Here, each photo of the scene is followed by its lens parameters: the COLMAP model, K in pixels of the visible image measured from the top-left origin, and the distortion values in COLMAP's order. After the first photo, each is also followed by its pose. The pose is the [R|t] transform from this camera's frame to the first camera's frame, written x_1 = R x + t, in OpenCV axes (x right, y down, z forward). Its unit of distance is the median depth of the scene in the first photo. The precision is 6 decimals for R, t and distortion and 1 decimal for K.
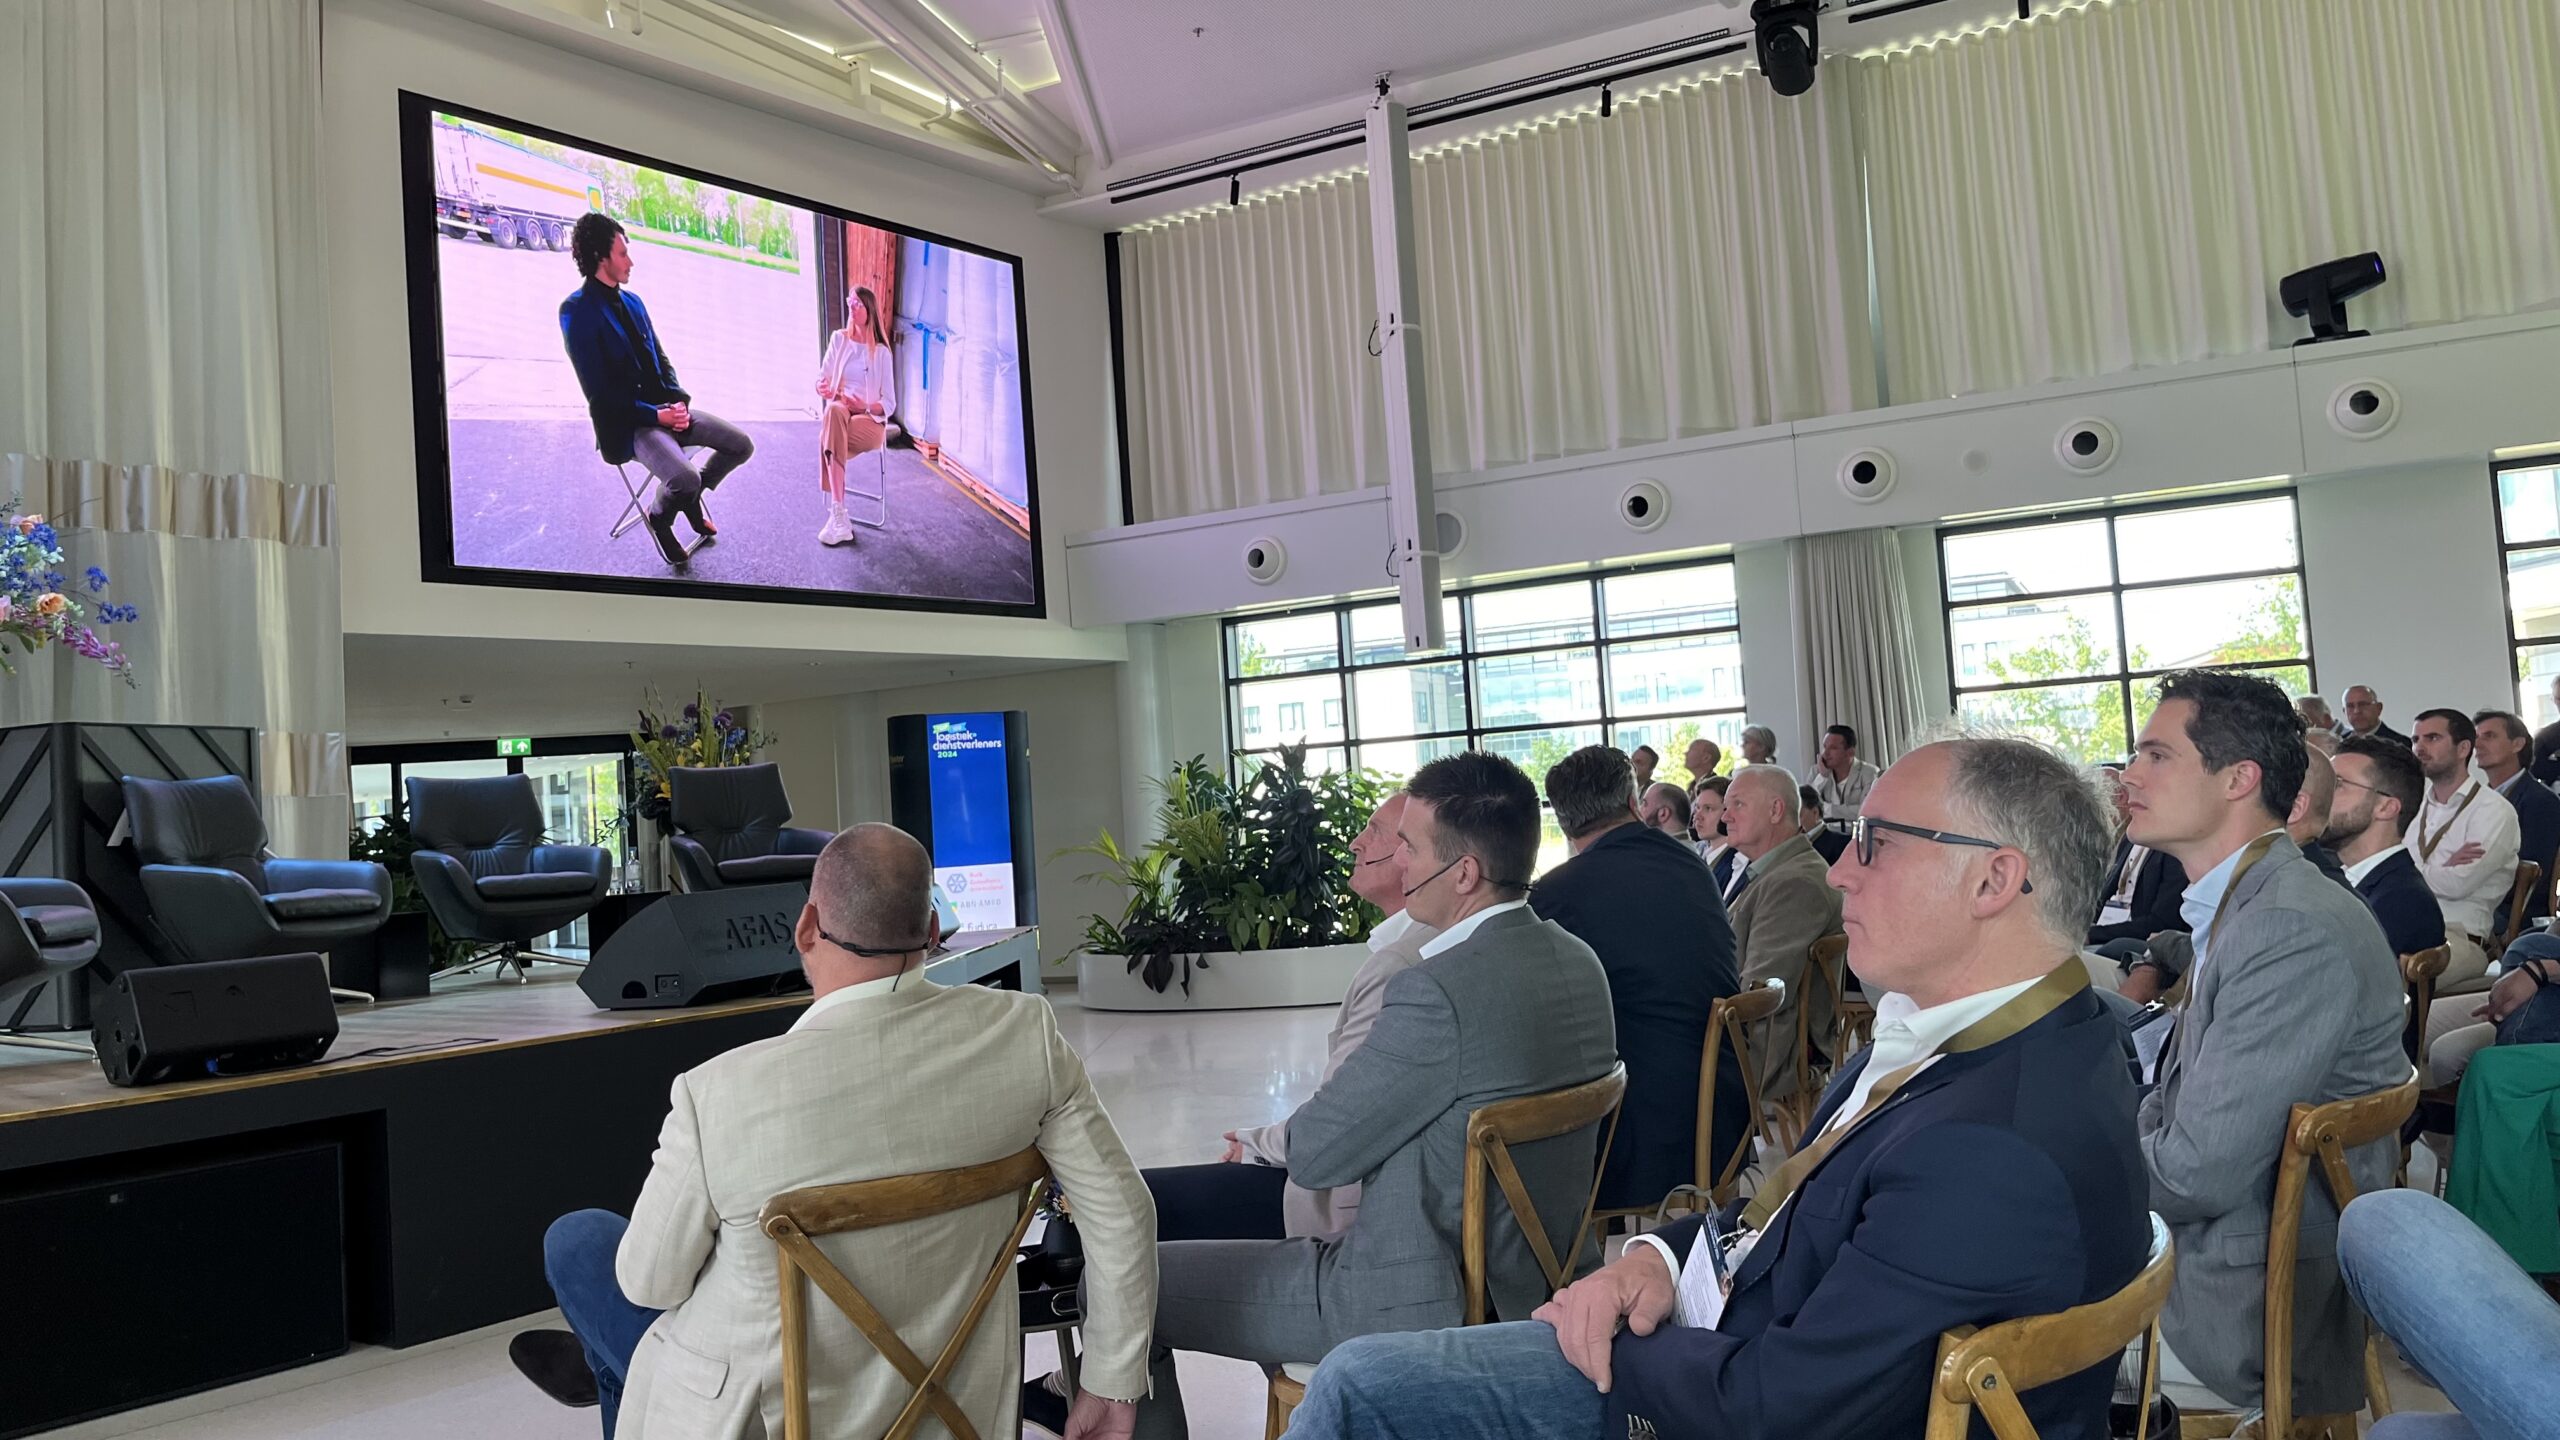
lens RADIAL K [[1939.1, 0, 1290.8], [0, 1939.1, 703.5], [0, 0, 1]] dist [0.049158, -0.065368]
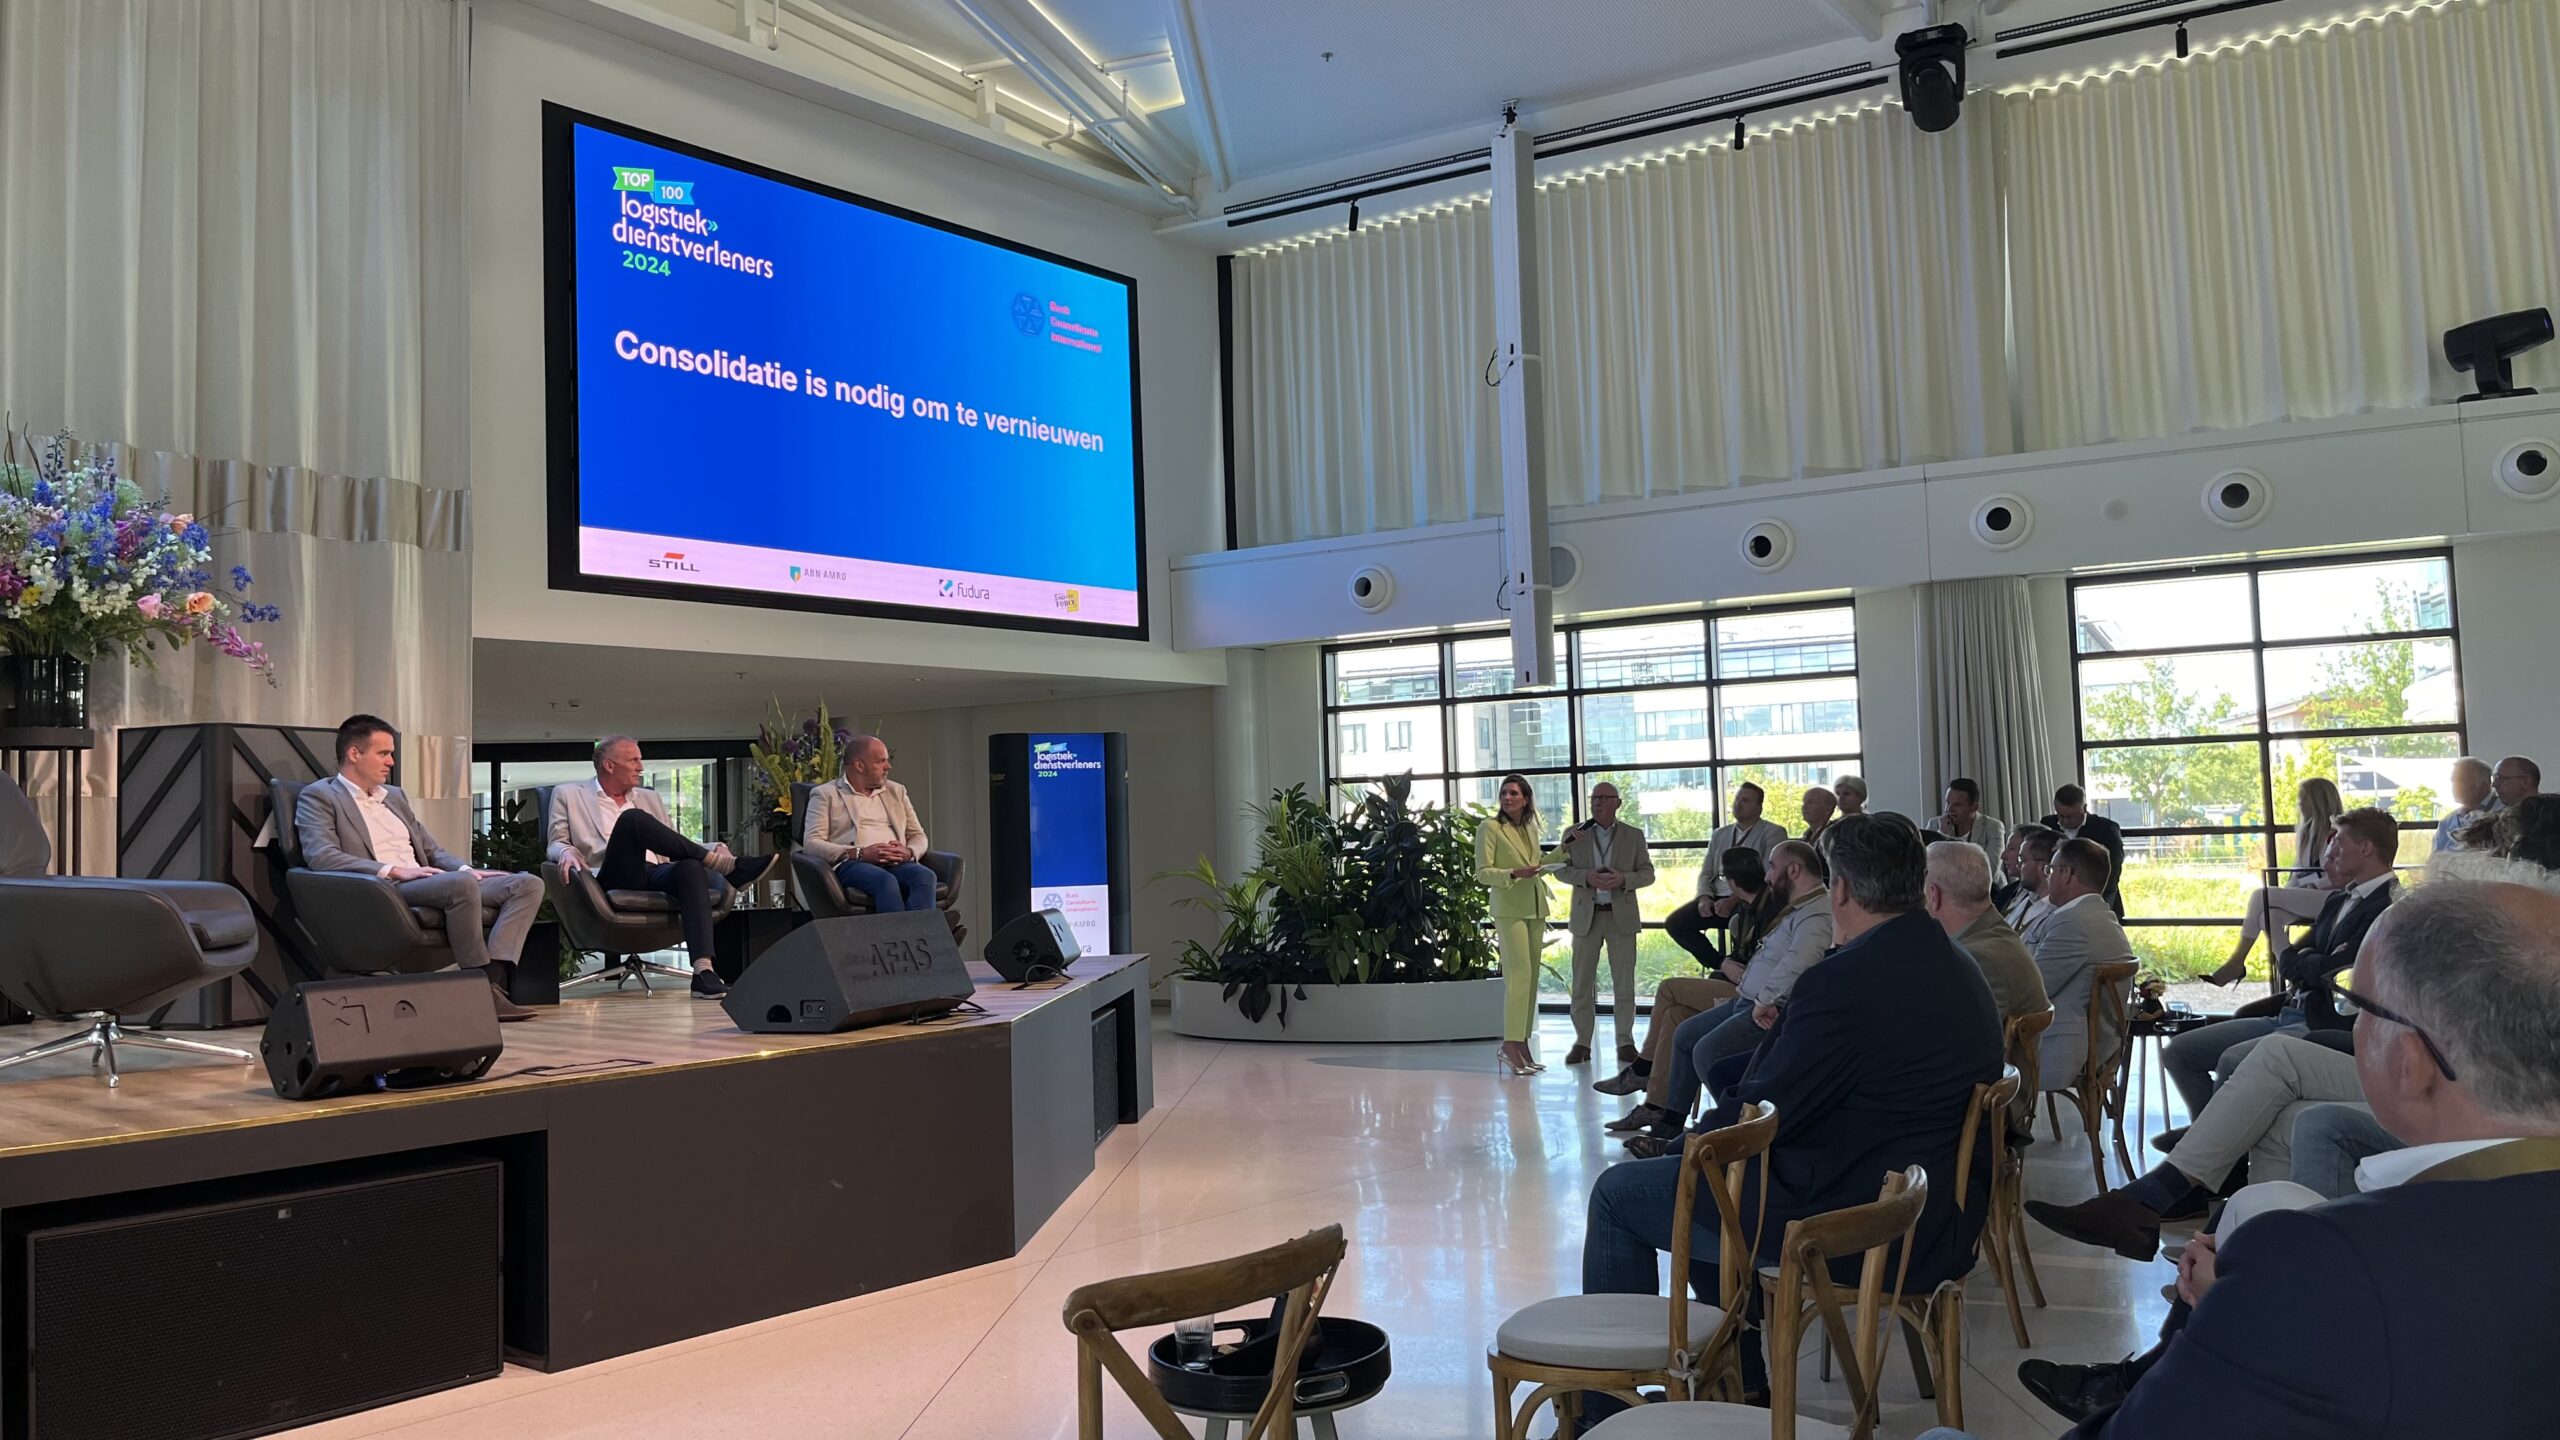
lens RADIAL K [[1936.3, 0, 1270.4], [0, 1936.3, 717.1], [0, 0, 1]] dist [0.061641, -0.084331]
pose [[0.998655, 0.032753, -0.040200, -0.024694], [-0.032879, 0.999456, -0.002480, -0.004766], [0.040097, 0.003799, 0.999189, 0.008563]]
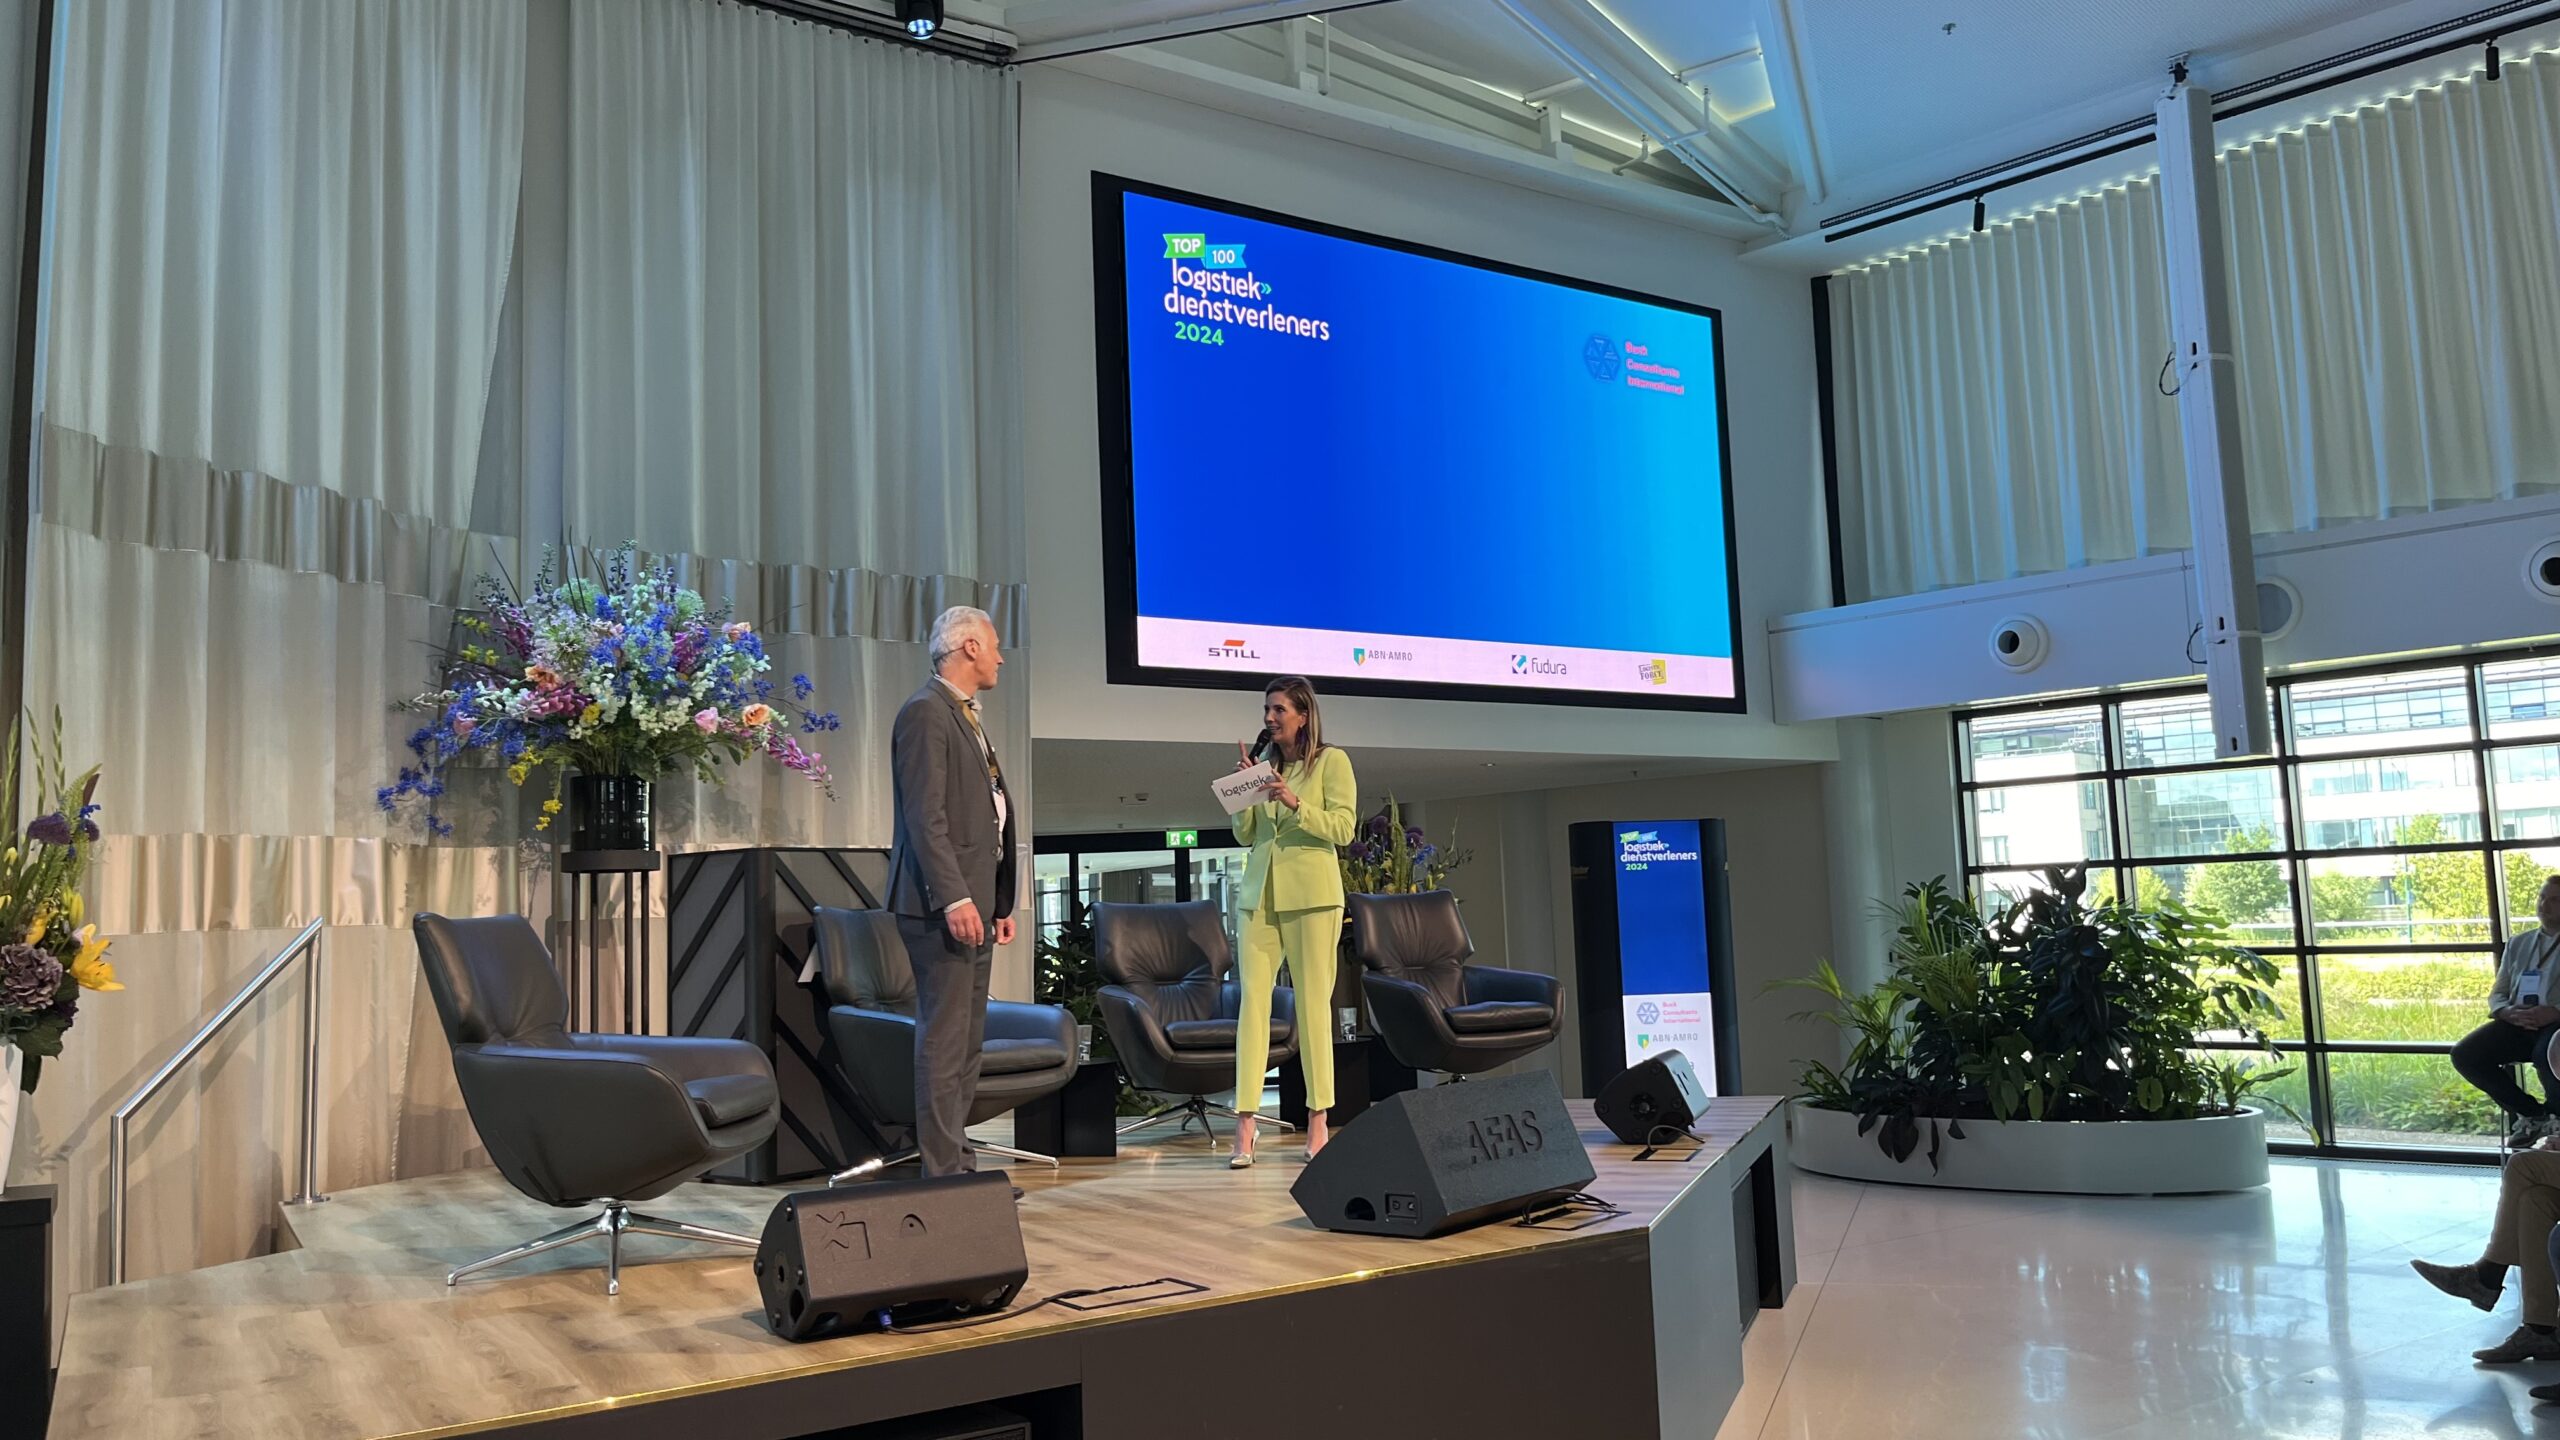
lens RADIAL K [[1939.1, 0, 1290.8], [0, 1939.1, 703.5], [0, 0, 1]] dist [0.049158, -0.065368]
pose [[0.951037, -0.002872, -0.309064, -0.055877], [-0.009535, 0.999208, -0.038626, -0.013835], [0.308930, 0.039682, 0.950257, 0.108202]]
